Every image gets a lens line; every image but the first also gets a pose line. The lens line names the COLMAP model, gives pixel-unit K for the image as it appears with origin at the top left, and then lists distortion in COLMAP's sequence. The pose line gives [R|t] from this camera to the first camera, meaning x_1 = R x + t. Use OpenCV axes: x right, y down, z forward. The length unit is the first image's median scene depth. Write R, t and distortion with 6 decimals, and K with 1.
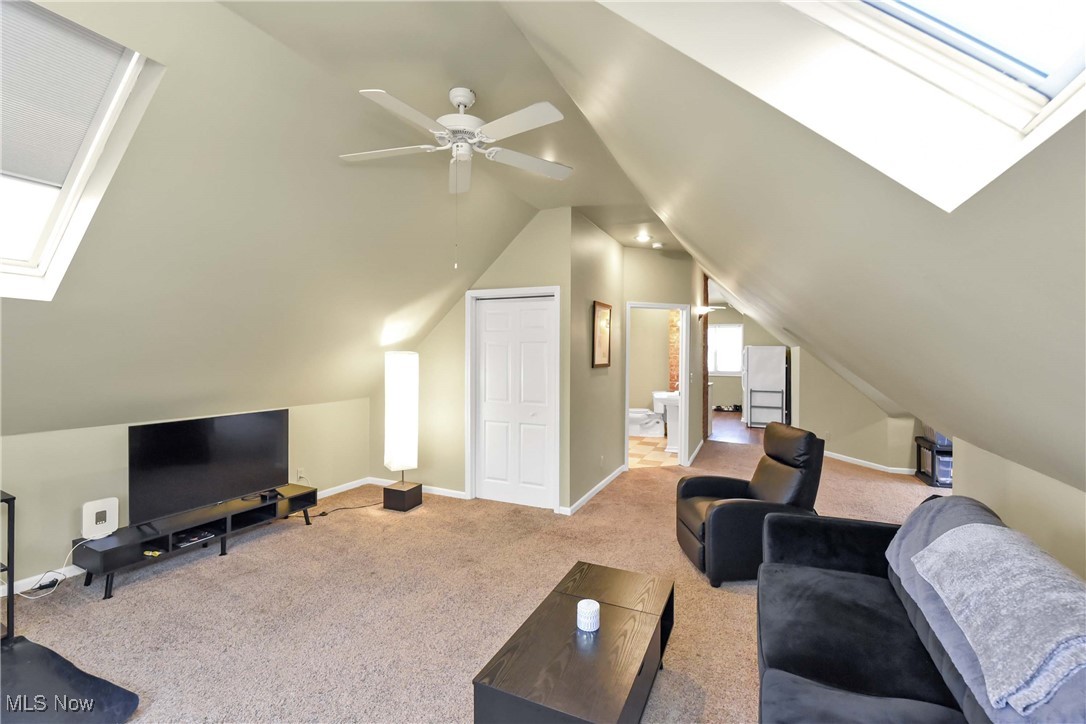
lens RADIAL K [[489.3, 0, 542.5], [0, 489.3, 358.5], [0, 0, 1]] dist [-0.001526, -0.008628]
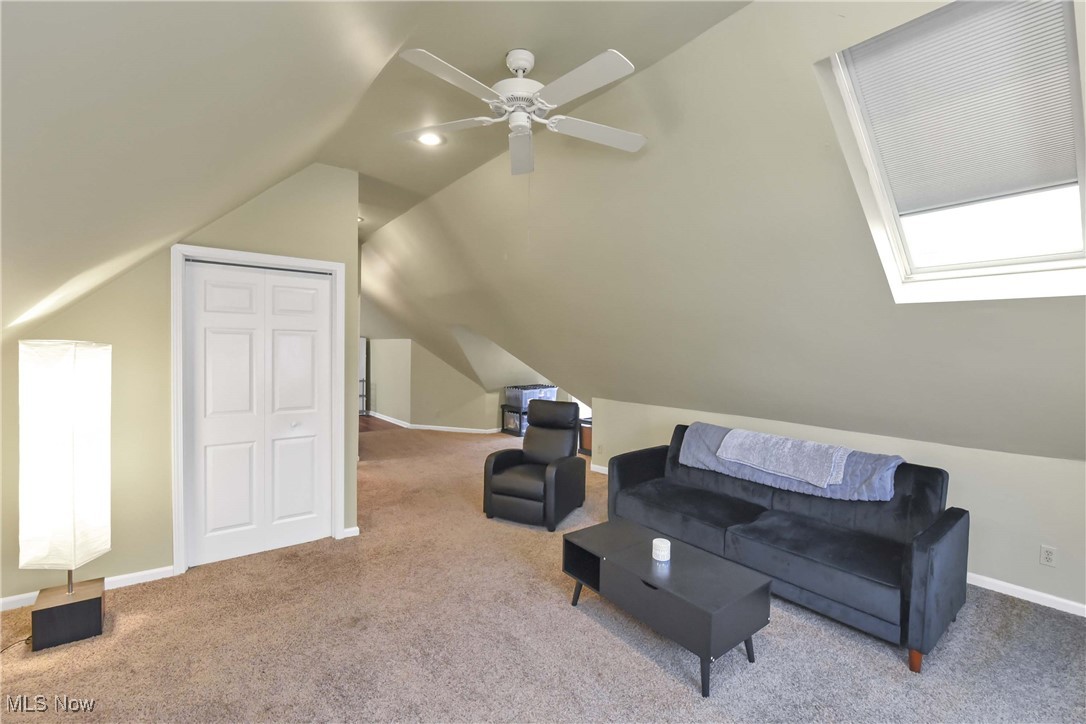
lens RADIAL K [[489.3, 0, 542.1], [0, 489.3, 355.9], [0, 0, 1]] dist [-0.001526, -0.008628]
pose [[0.444695, -0.015506, 0.895548, -0.504565], [0.001873, 0.999864, 0.016382, -0.004781], [-0.895680, -0.005608, 0.444663, 0.300343]]
